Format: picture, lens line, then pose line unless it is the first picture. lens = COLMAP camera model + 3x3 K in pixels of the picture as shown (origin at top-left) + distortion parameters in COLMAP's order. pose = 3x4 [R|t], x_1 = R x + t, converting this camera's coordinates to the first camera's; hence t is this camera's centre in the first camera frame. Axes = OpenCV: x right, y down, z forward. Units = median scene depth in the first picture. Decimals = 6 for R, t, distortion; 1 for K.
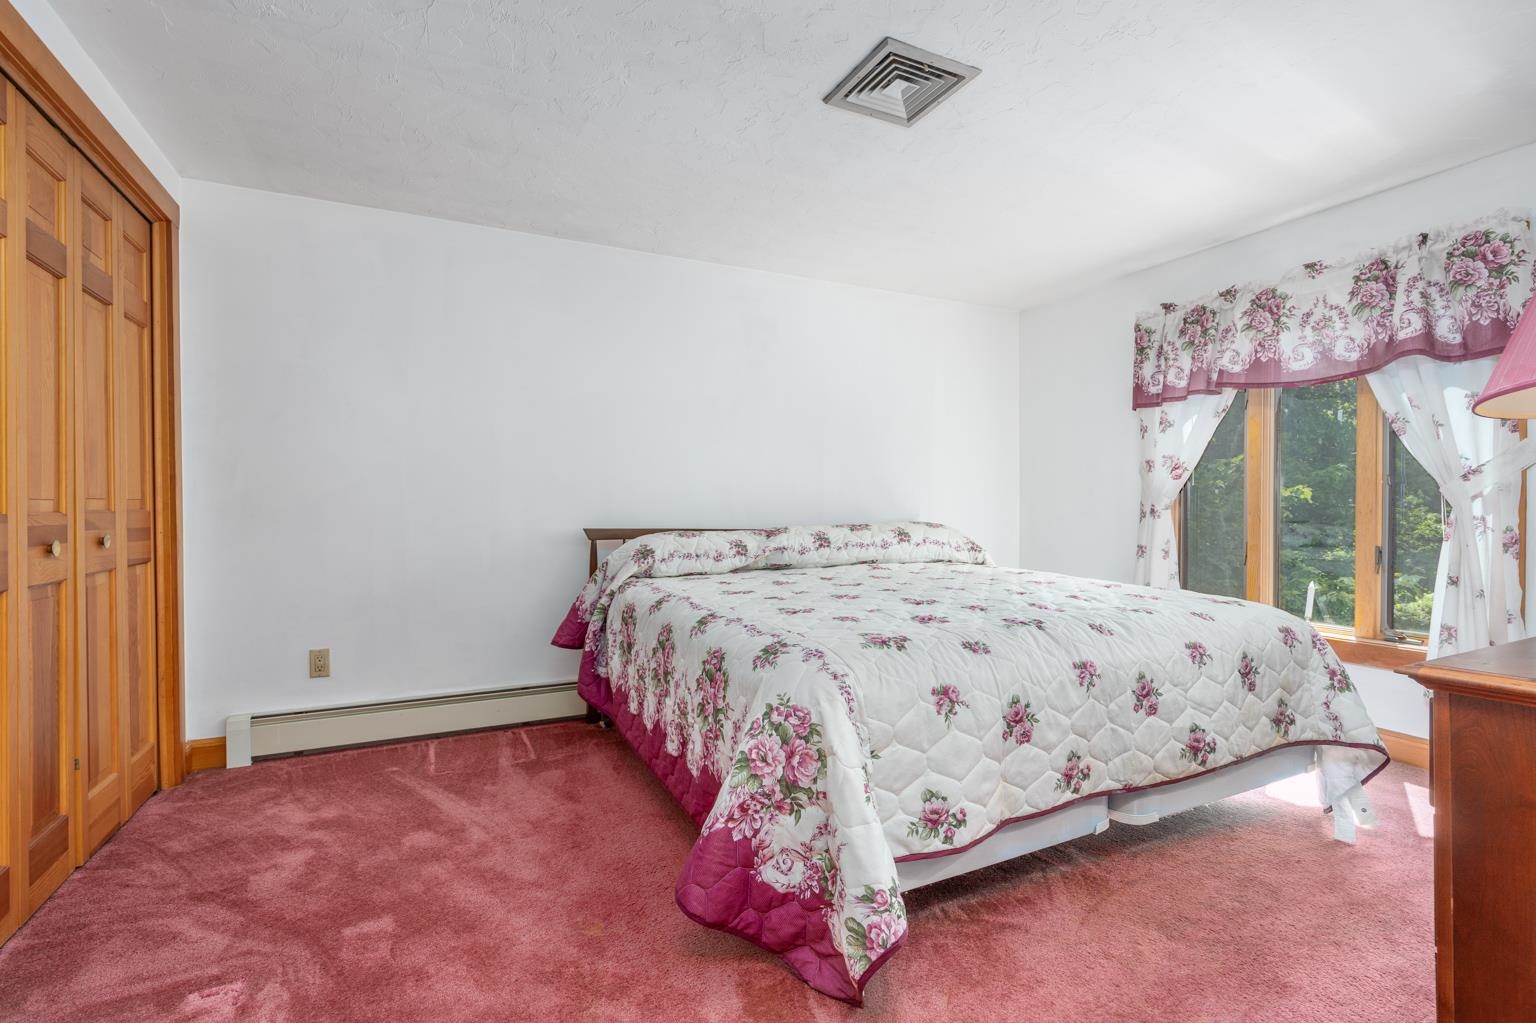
lens RADIAL K [[702.6, 0, 768.0], [0, 702.6, 511.5], [0, 0, 1]] dist [-0.004102, 0.000049]
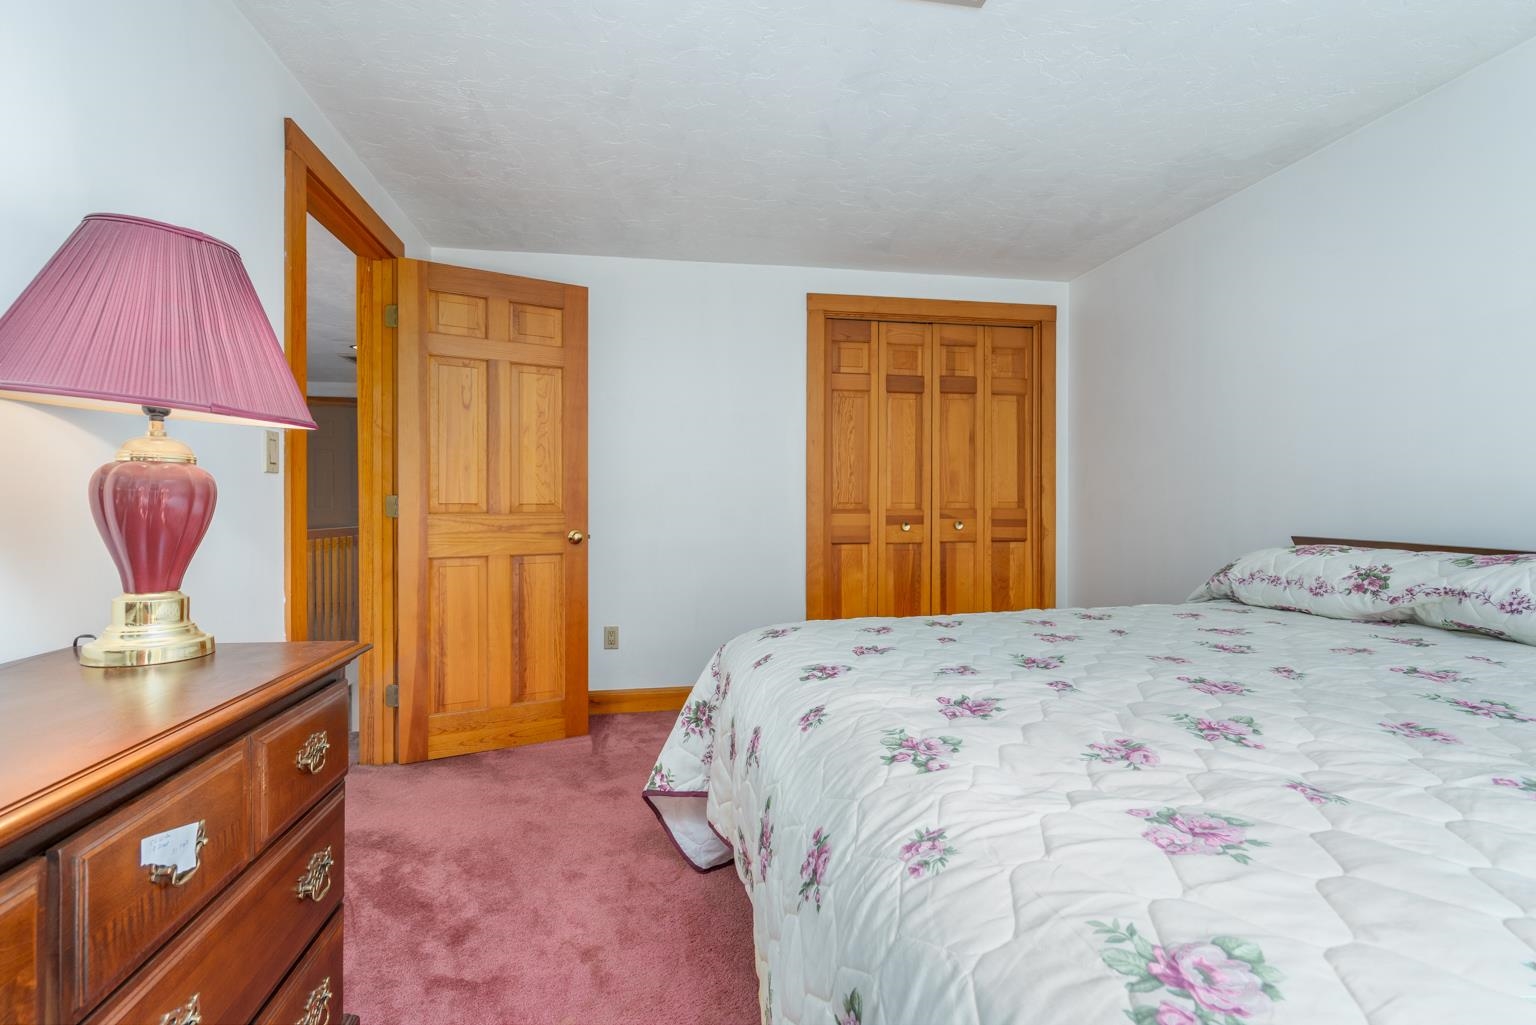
lens RADIAL K [[702.6, 0, 768.0], [0, 702.6, 512.5], [0, 0, 1]] dist [-0.004102, 0.000049]
pose [[-0.278090, 0.009097, -0.960512, 0.477761], [-0.008176, 0.999897, 0.011837, -0.004705], [0.960520, 0.011145, -0.277987, 0.507101]]
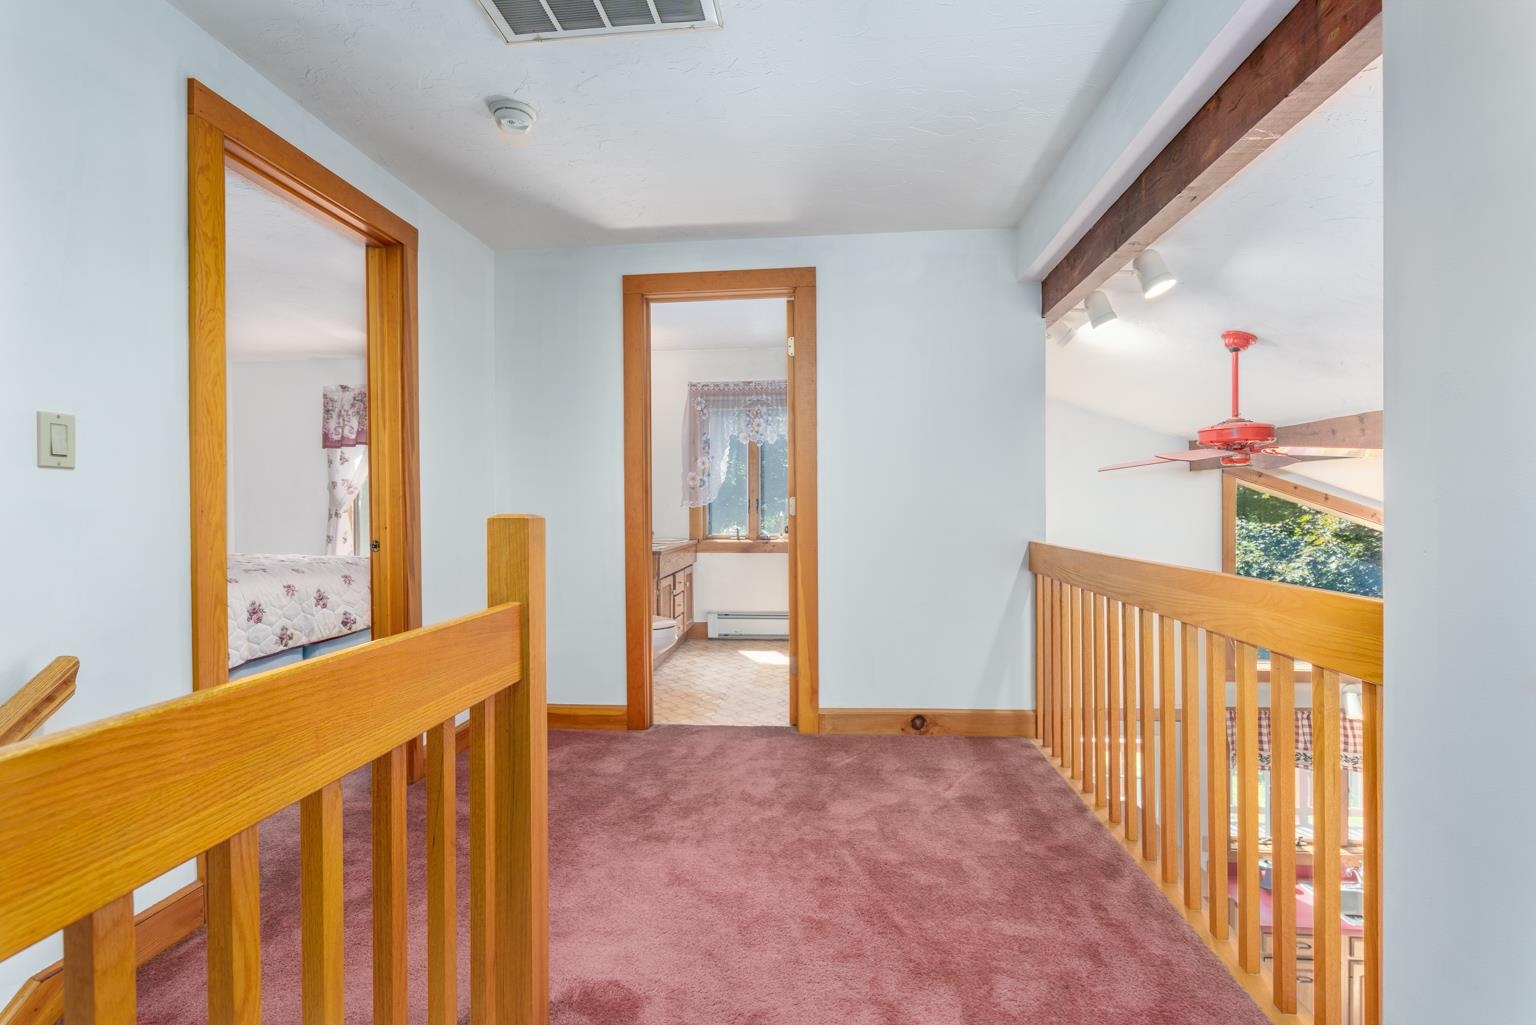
lens RADIAL K [[702.6, 0, 768.0], [0, 702.6, 512.5], [0, 0, 1]] dist [-0.004102, 0.000049]
pose [[0.522293, -0.008340, 0.852725, -0.559647], [0.010494, 0.999939, 0.003352, 0.003797], [-0.852701, 0.007197, 0.522349, -1.255118]]
